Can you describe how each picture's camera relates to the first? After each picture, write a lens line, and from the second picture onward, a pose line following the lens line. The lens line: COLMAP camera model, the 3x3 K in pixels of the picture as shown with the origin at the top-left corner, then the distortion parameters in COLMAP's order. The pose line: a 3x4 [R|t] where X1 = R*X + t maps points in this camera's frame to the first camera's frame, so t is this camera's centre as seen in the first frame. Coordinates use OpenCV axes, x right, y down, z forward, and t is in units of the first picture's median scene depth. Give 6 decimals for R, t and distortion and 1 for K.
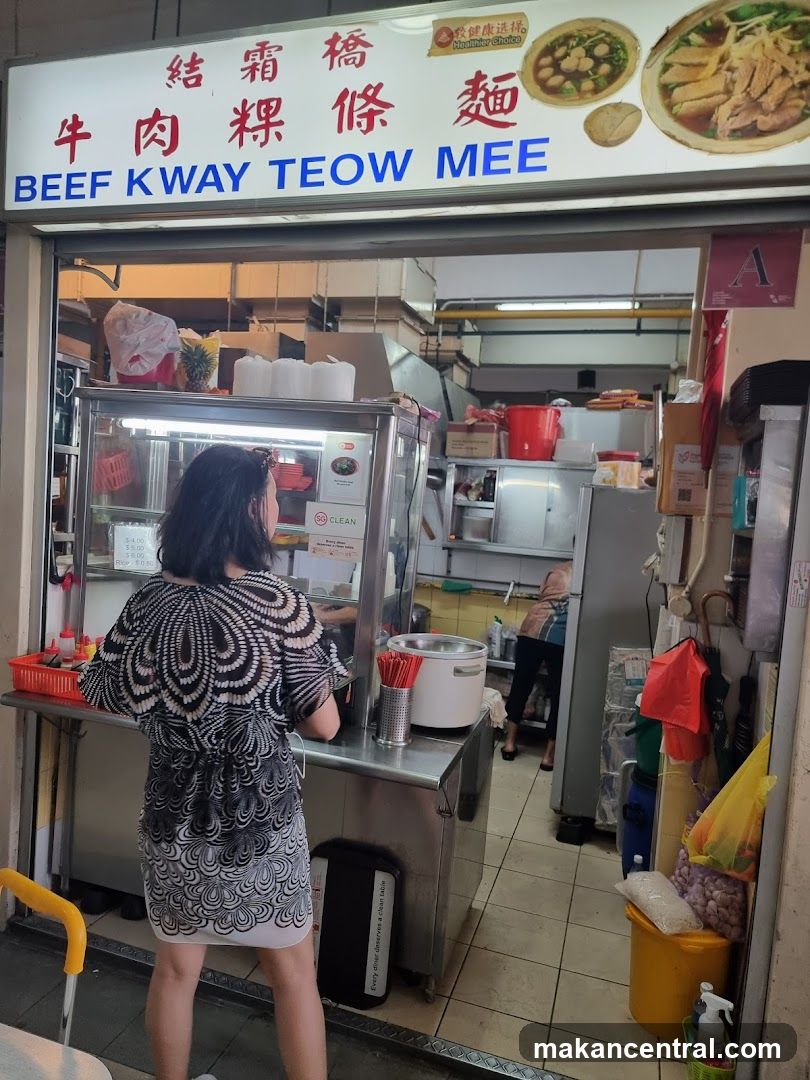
lens RADIAL K [[748.2, 0, 397.3], [0, 748.2, 551.6], [0, 0, 1]] dist [0.095192, -0.093566]
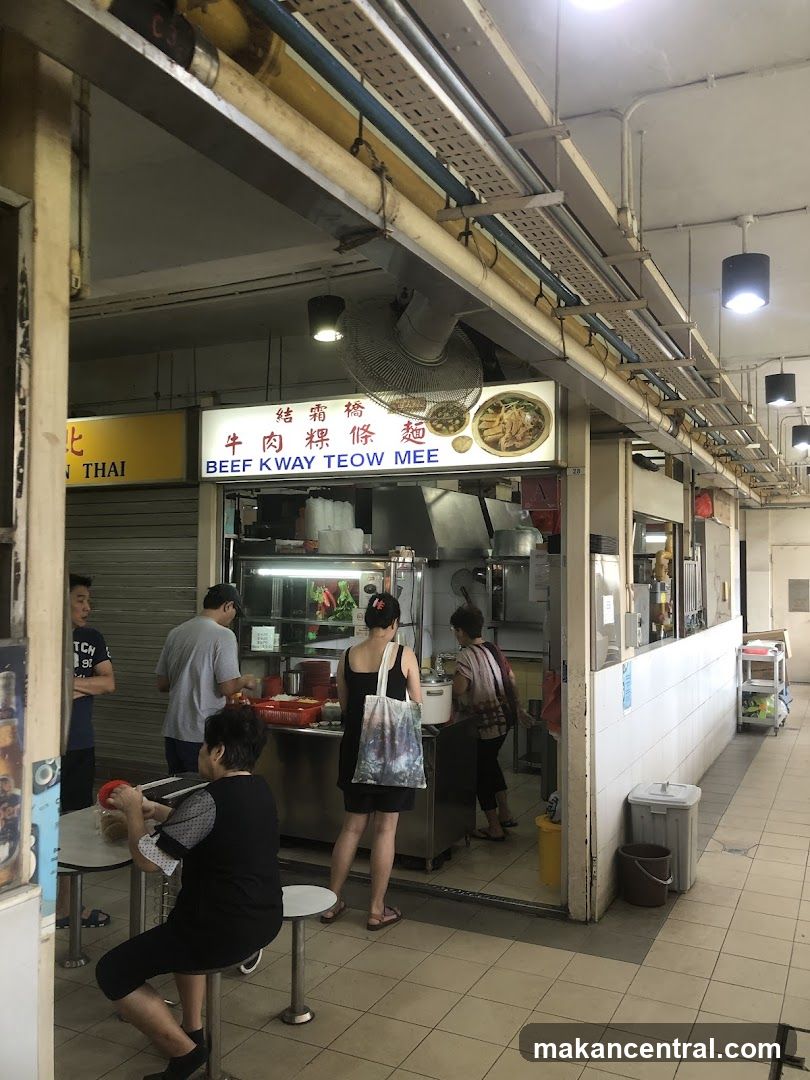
lens RADIAL K [[896.9, 0, 451.2], [0, 896.9, 538.9], [0, 0, 1]] dist [0.120650, -0.002995]
pose [[0.992113, -0.070167, -0.103870, 0.466390], [0.058340, 0.991901, -0.112822, 0.038460], [0.110945, 0.105872, 0.988171, -1.550183]]
